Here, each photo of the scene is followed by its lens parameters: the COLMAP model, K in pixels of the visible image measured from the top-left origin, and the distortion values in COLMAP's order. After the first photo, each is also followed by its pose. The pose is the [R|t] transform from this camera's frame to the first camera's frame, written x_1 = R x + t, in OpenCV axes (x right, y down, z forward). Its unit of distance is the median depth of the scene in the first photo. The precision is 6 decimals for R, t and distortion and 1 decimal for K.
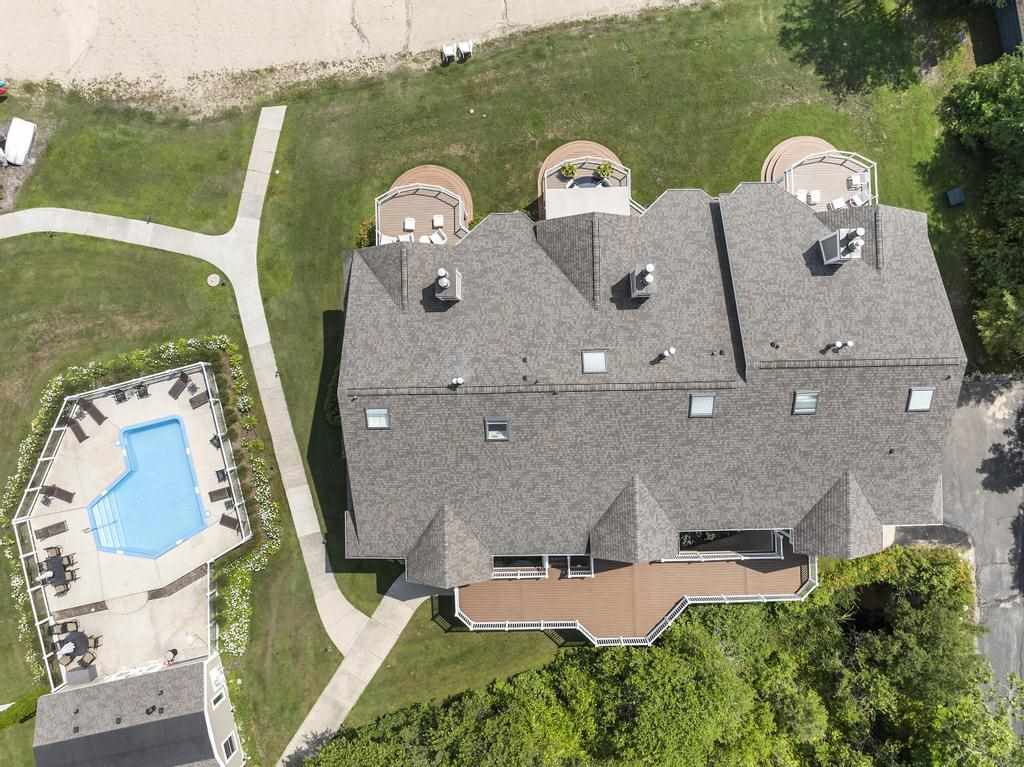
lens RADIAL K [[743.8, 0, 512.7], [0, 743.8, 378.8], [0, 0, 1]] dist [-0.033979, 0.003441]
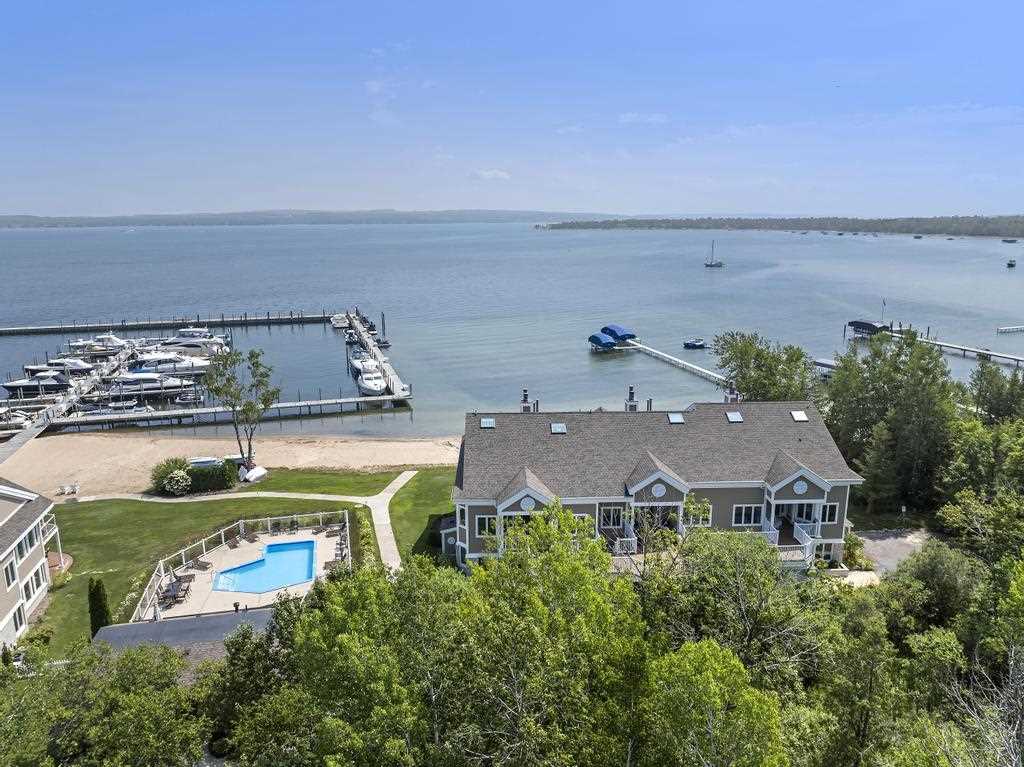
lens RADIAL K [[723.2, 0, 515.7], [0, 723.2, 376.8], [0, 0, 1]] dist [-0.032858, -0.004449]
pose [[0.999683, 0.021529, 0.013042, -0.108686], [0.007839, 0.226080, -0.974077, 1.261417], [-0.023919, 0.973871, 0.225840, 0.404844]]
